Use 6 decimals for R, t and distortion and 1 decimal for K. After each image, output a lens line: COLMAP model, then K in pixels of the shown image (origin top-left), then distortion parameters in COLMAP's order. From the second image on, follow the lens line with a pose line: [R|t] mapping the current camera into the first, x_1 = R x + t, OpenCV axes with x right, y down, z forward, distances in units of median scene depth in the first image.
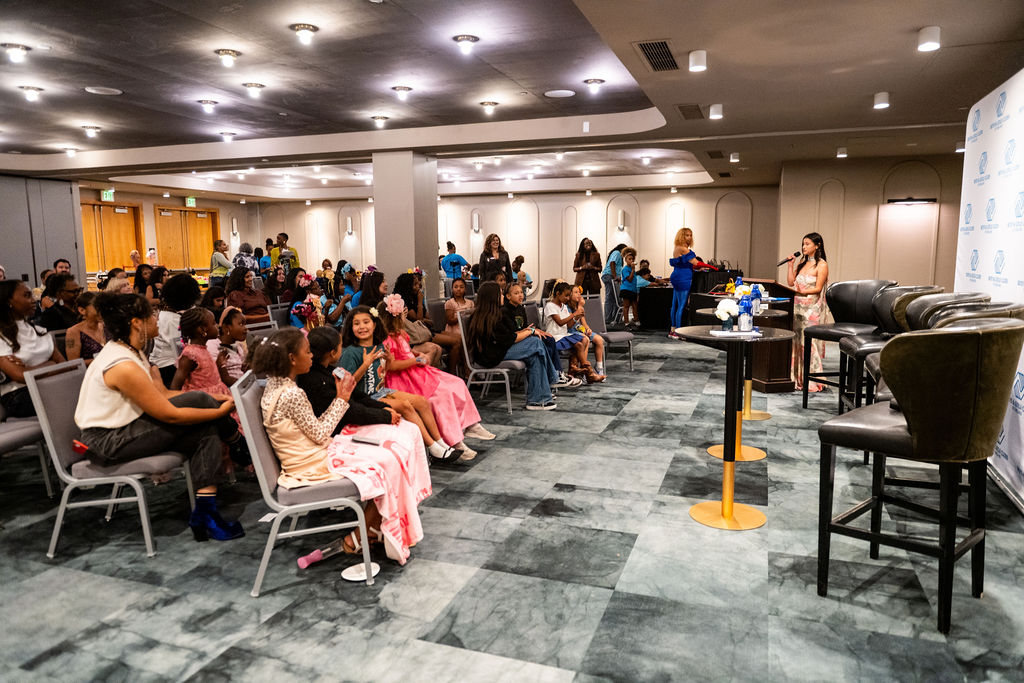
lens RADIAL K [[709.1, 0, 512.3], [0, 709.1, 352.2], [0, 0, 1]] dist [0.014078, -0.008878]
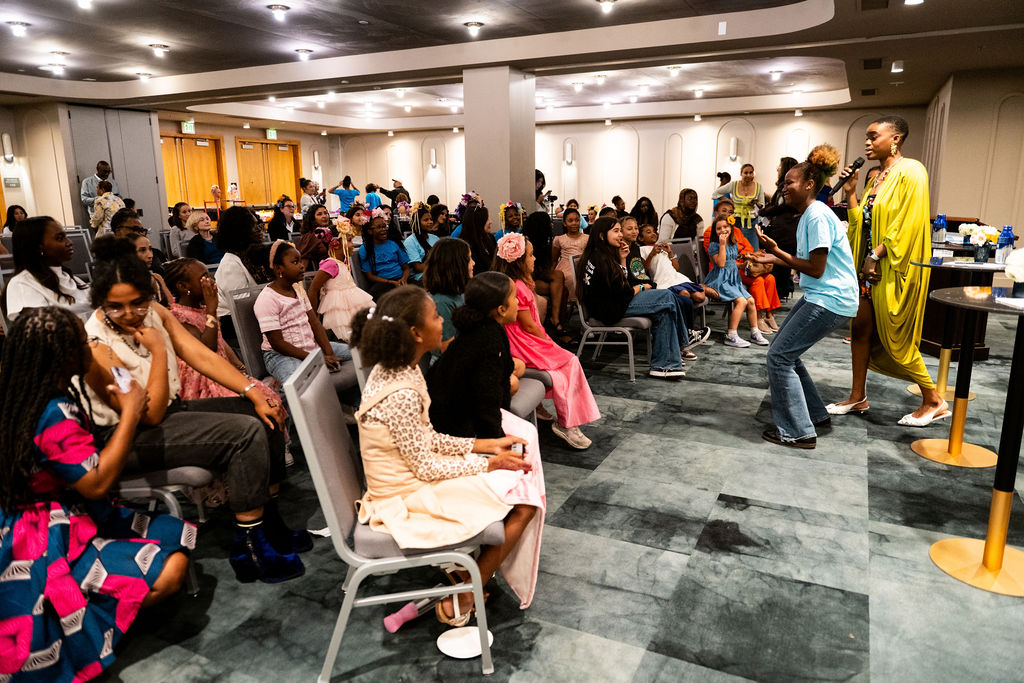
lens RADIAL K [[709.1, 0, 517.0], [0, 709.1, 350.4], [0, 0, 1]] dist [0.014078, -0.008878]
pose [[0.994558, 0.021414, -0.101957, -0.065946], [-0.012647, 0.996226, 0.085870, -0.023517], [0.103411, -0.084113, 0.991076, 0.212274]]
